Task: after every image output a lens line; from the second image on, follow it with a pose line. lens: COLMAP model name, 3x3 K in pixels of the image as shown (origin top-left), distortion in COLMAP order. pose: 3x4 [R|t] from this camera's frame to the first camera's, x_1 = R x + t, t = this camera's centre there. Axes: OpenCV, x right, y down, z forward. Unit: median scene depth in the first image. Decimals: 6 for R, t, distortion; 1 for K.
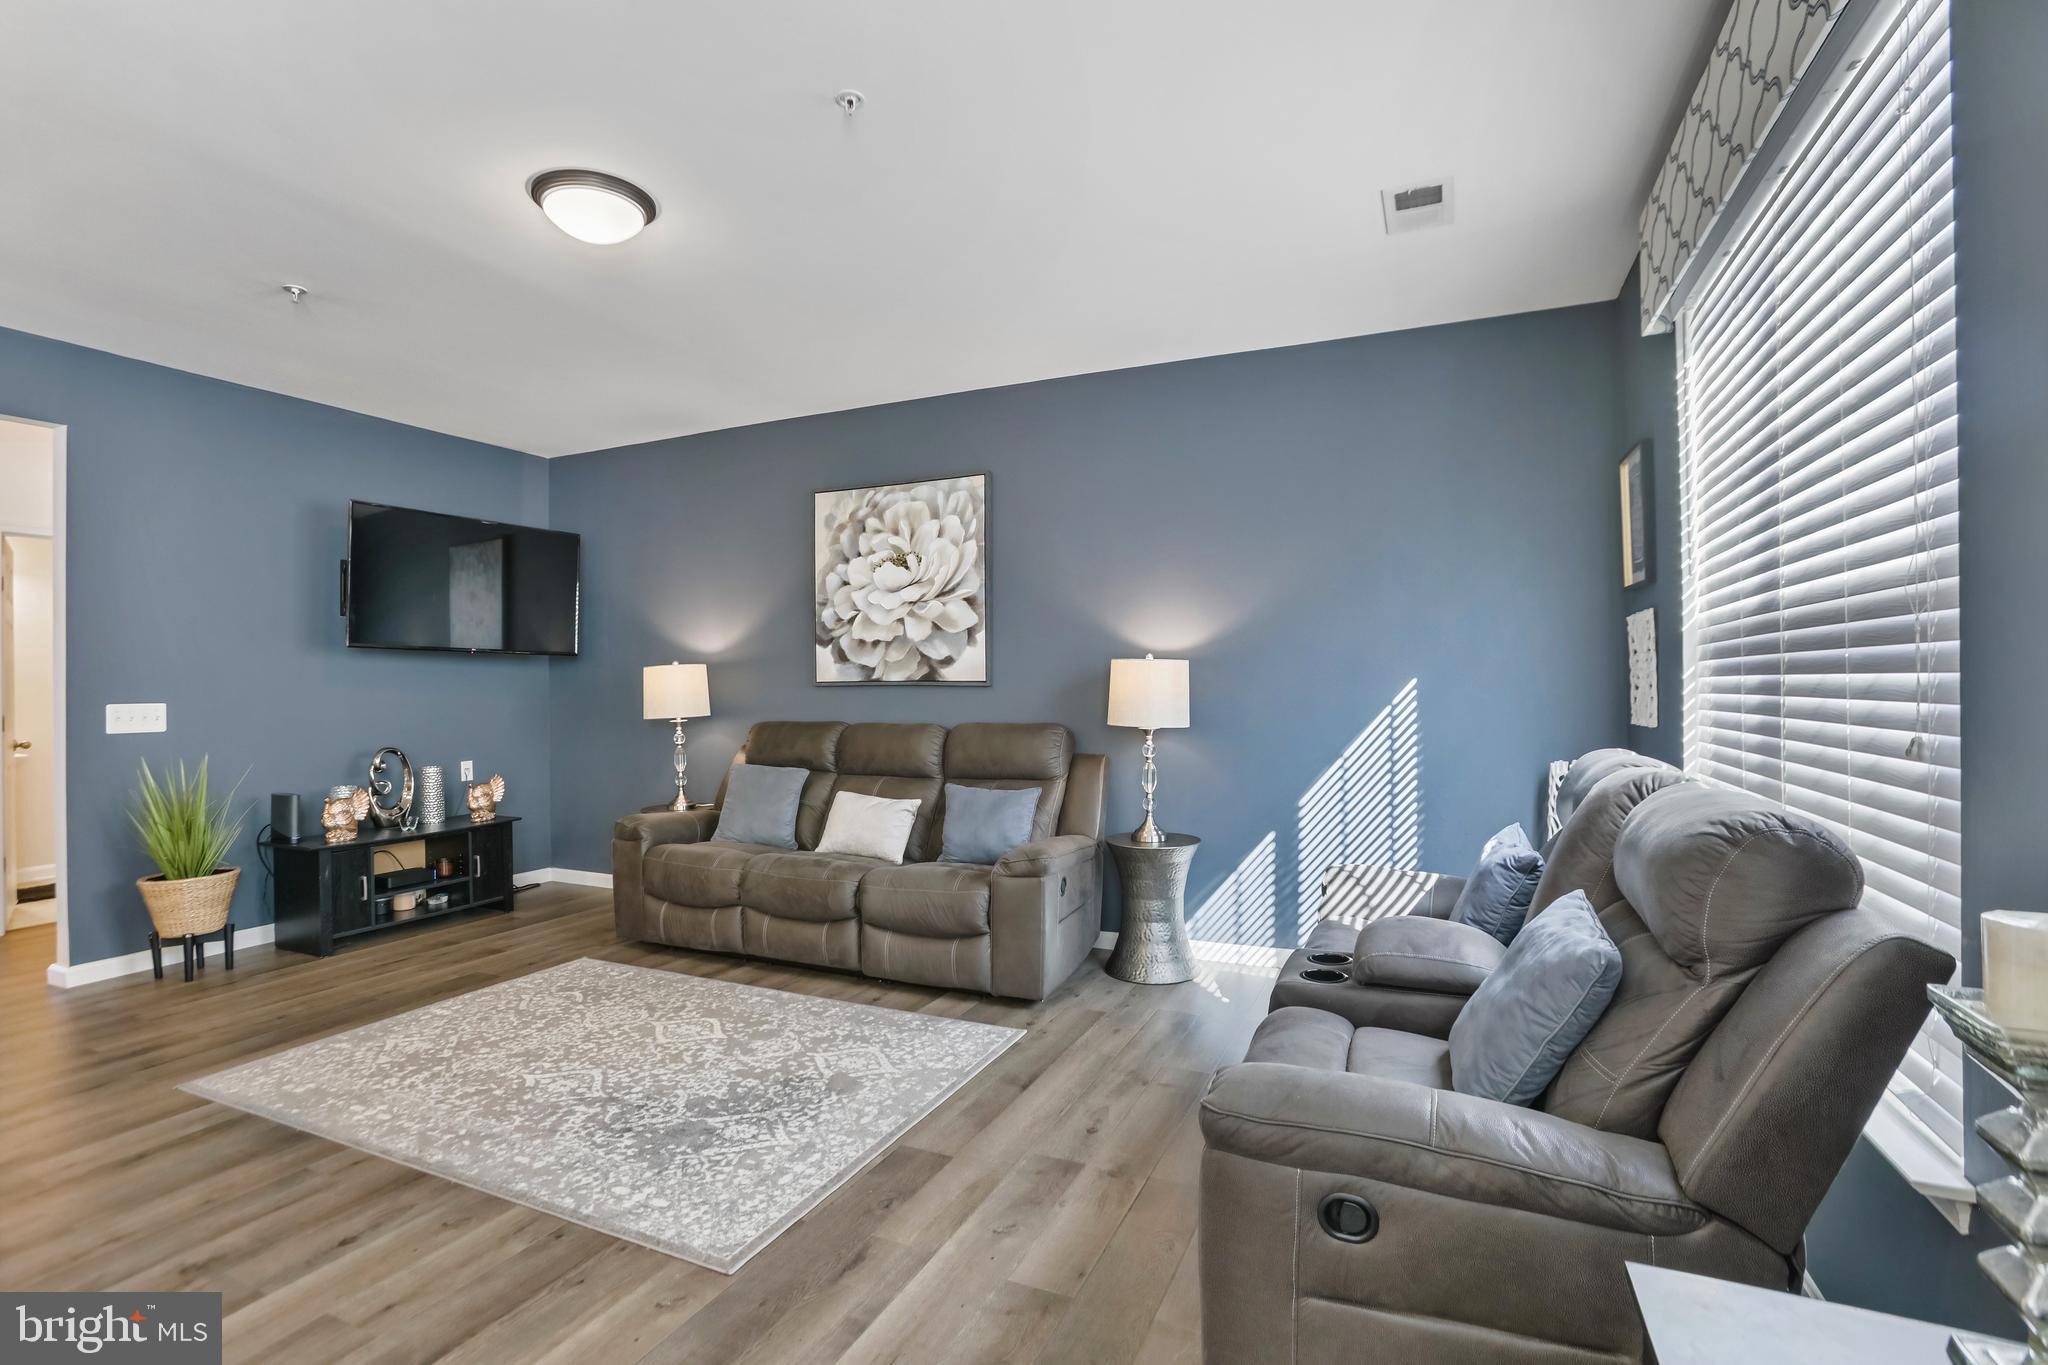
lens RADIAL K [[960.0, 0, 1030.7], [0, 960.0, 669.7], [0, 0, 1]] dist [-0.066680, 0.025077]
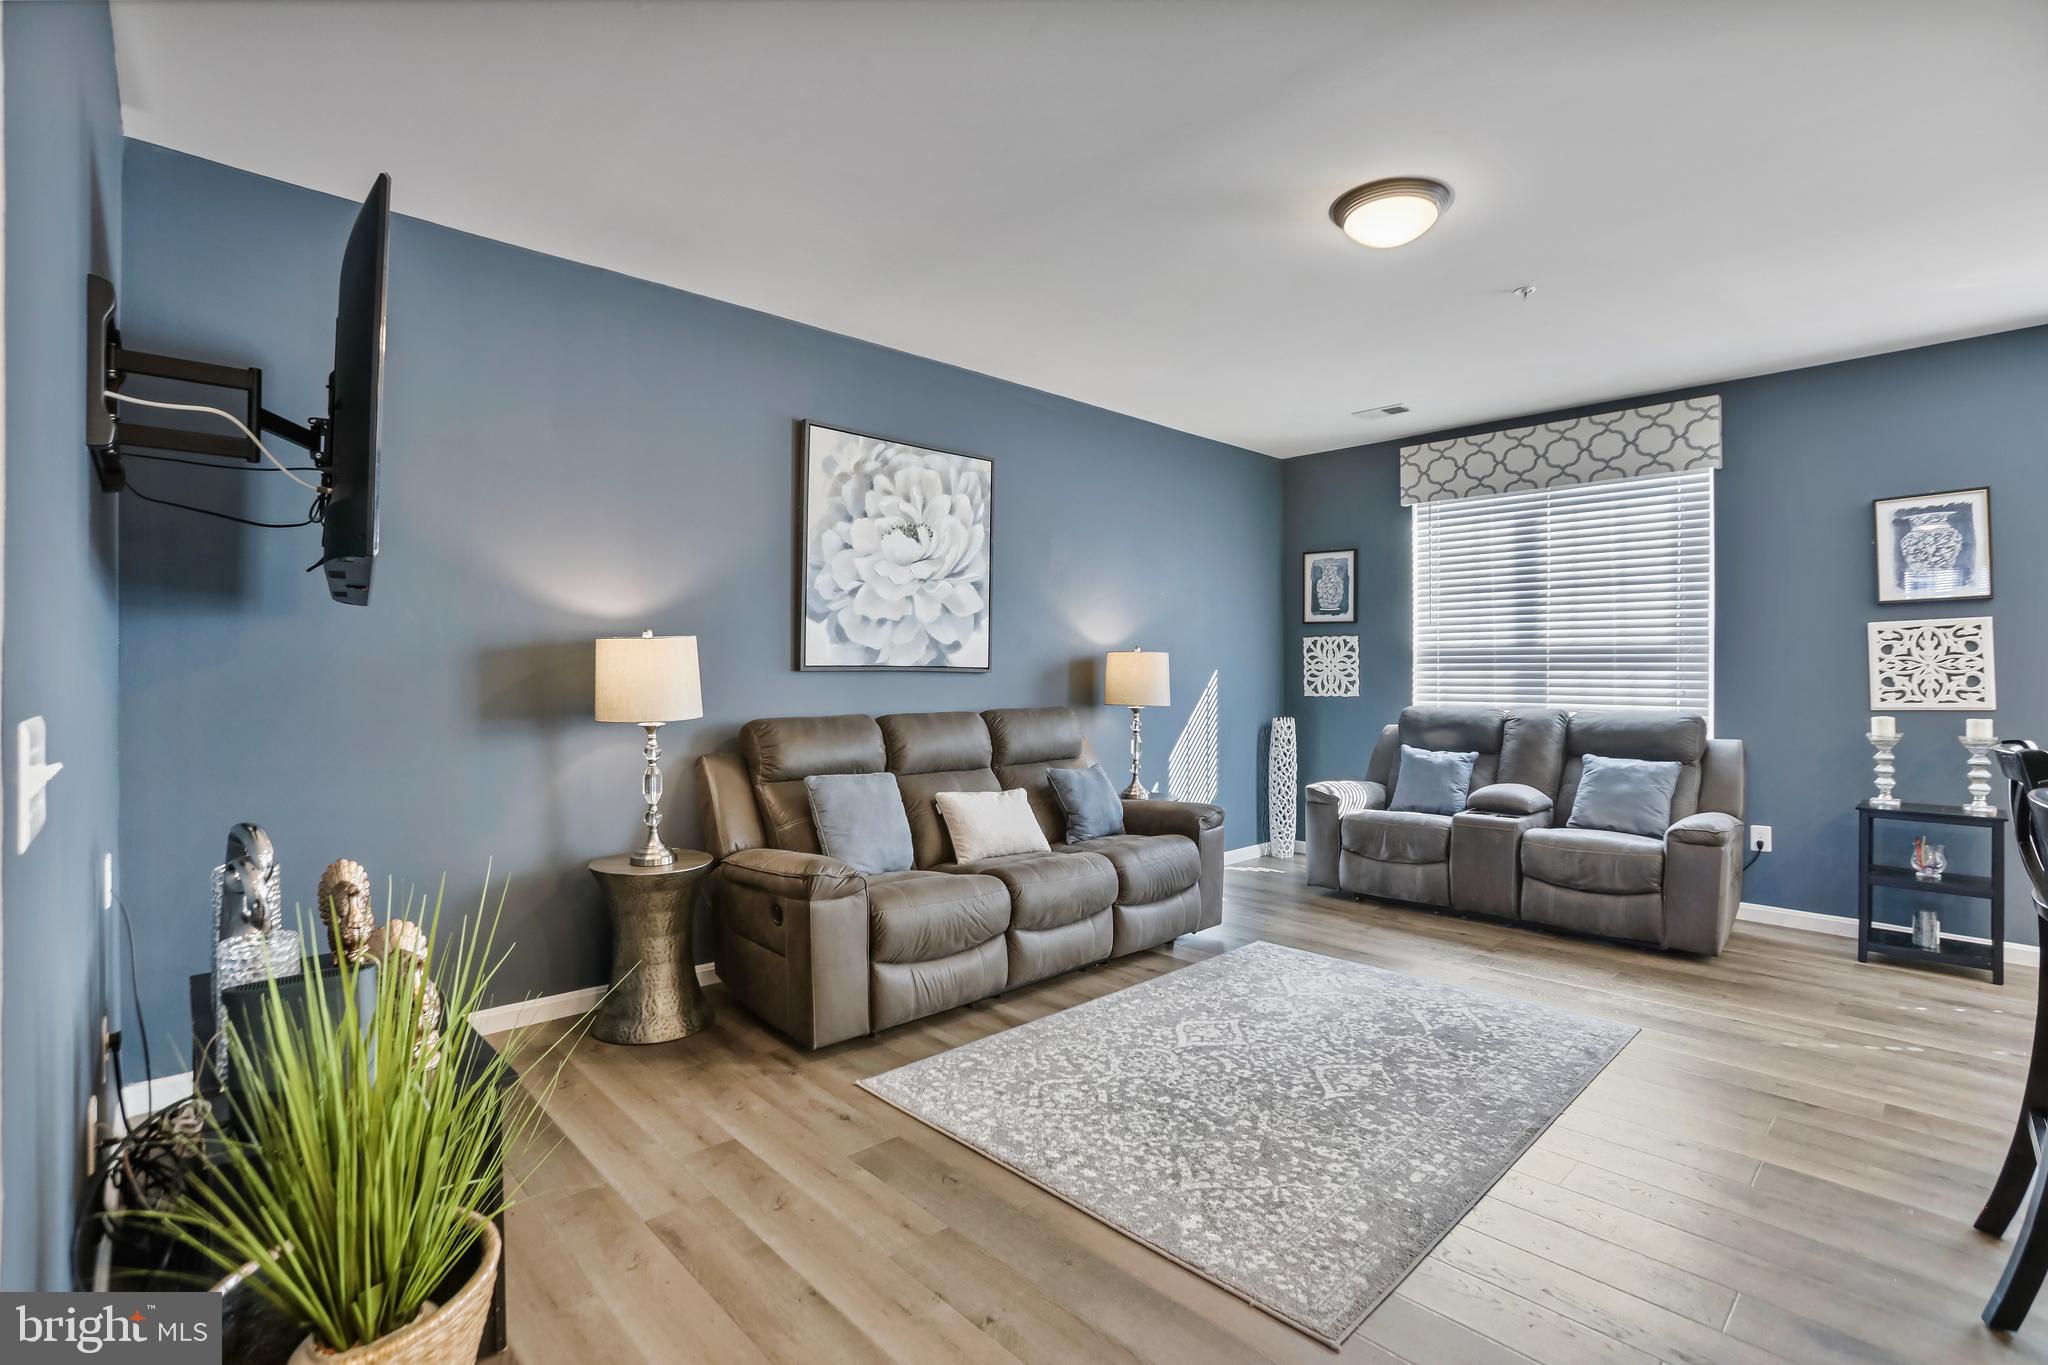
lens RADIAL K [[960.0, 0, 1018.7], [0, 960.0, 653.0], [0, 0, 1]] dist [-0.066680, 0.025077]
pose [[0.375448, 0.024338, 0.926524, -0.938007], [-0.019836, 0.999637, -0.018221, 0.013873], [-0.926631, -0.011537, 0.375795, 0.580237]]
